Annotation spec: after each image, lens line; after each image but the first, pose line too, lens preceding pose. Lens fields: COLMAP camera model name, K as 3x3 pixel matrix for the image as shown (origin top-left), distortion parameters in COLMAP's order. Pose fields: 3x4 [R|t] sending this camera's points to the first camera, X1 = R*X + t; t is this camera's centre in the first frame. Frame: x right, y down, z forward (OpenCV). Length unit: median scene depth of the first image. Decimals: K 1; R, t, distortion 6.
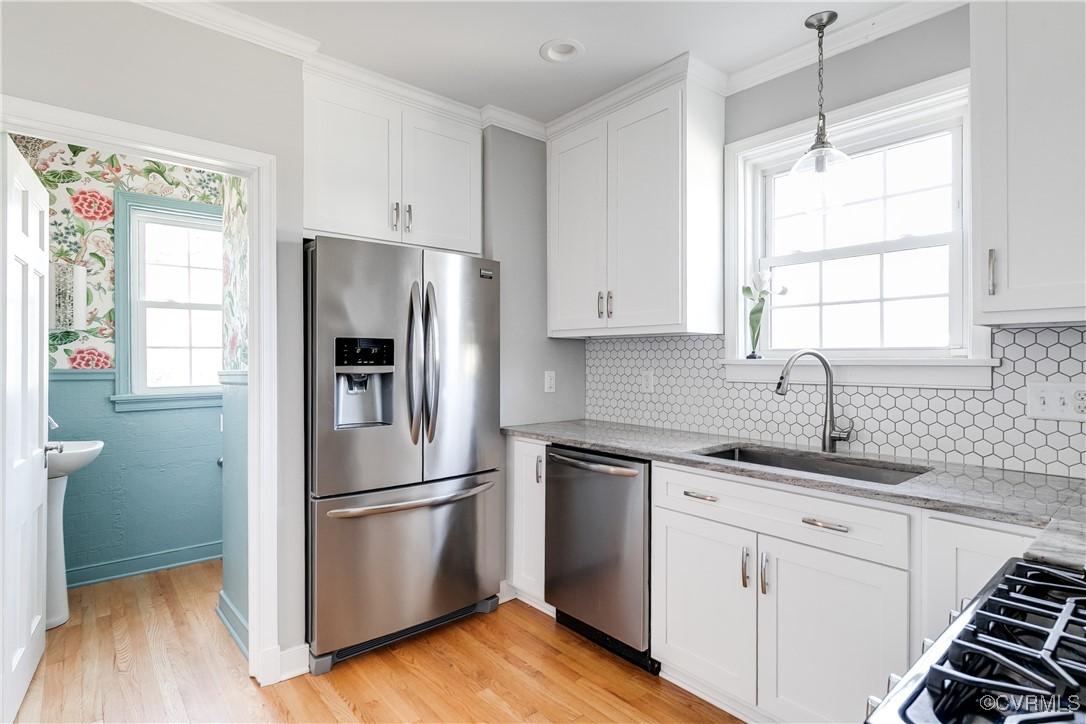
lens RADIAL K [[556.9, 0, 547.2], [0, 556.9, 357.3], [0, 0, 1]] dist [-0.000435, -0.000548]
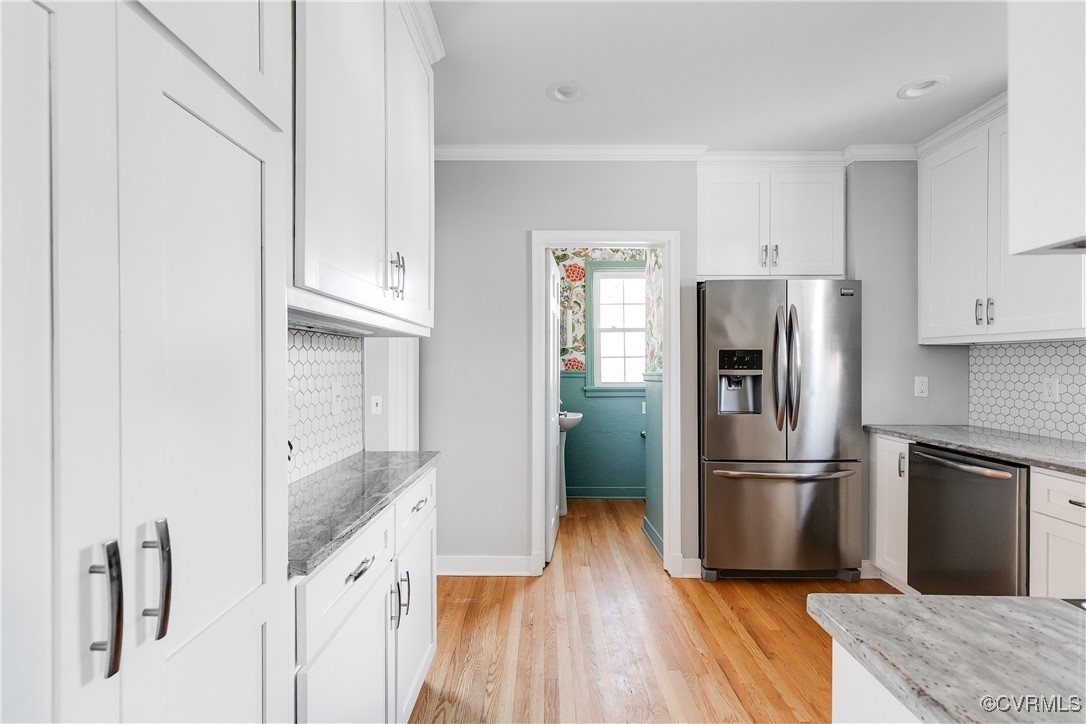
lens RADIAL K [[490.2, 0, 543.2], [0, 490.2, 363.7], [0, 0, 1]] dist [0.006001, 0.000304]
pose [[0.757671, 0.000077, -0.652636, 0.085396], [0.000938, 0.999999, 0.001207, -0.001648], [0.652636, -0.001527, 0.757670, -0.212534]]
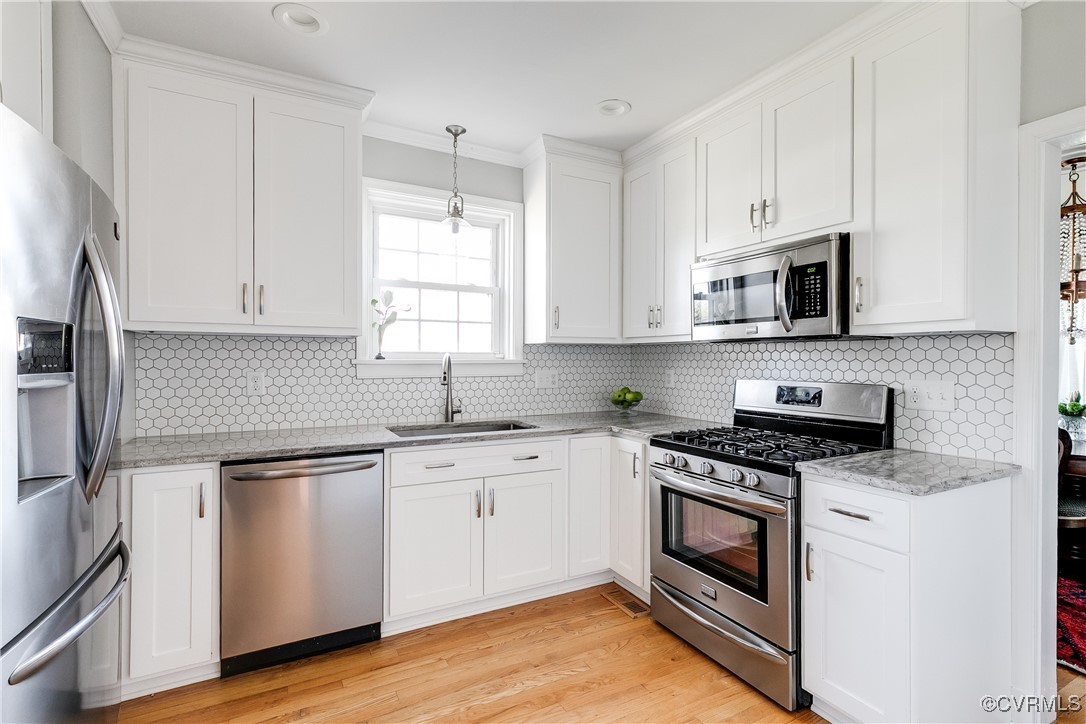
lens RADIAL K [[504.7, 0, 543.0], [0, 504.7, 362.0], [0, 0, 1]] dist [-0.000252, -0.000059]
pose [[0.219700, -0.006915, 0.975543, -0.620509], [-0.005270, 0.999952, 0.008275, -0.002122], [-0.975553, -0.006959, 0.219653, 0.386397]]
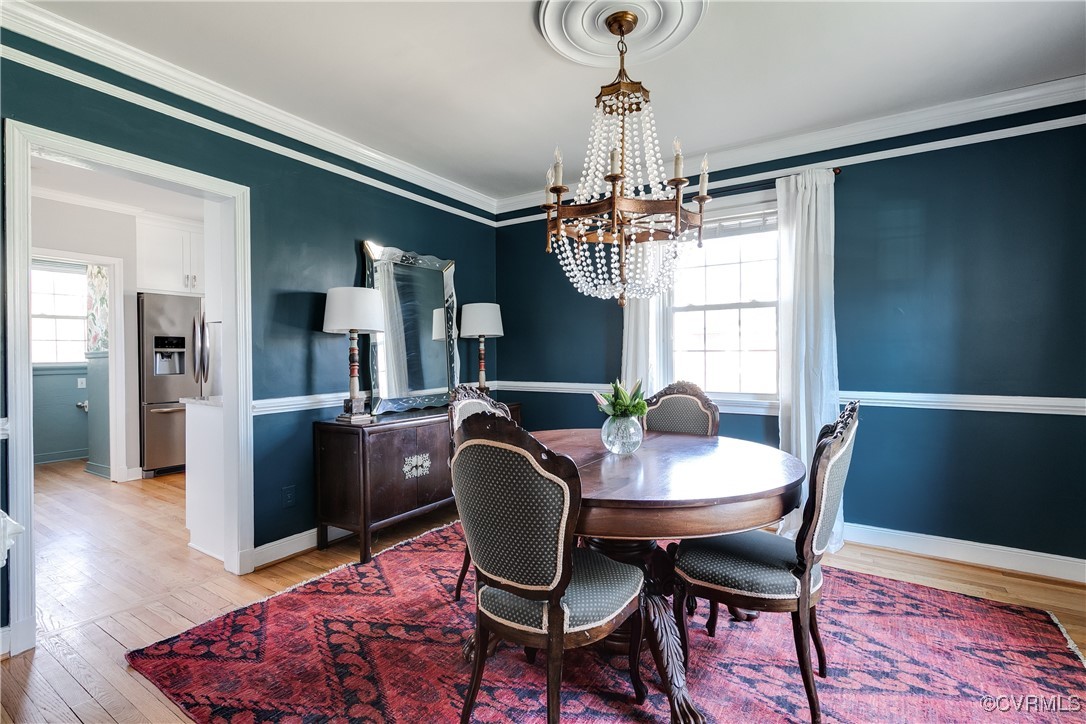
lens RADIAL K [[490.2, 0, 543.2], [0, 490.2, 363.7], [0, 0, 1]] dist [0.006001, 0.000304]
pose [[0.956571, -0.006521, 0.291426, 0.498308], [0.001326, 0.999837, 0.018020, 0.038471], [-0.291496, -0.016851, 0.956424, -1.253426]]
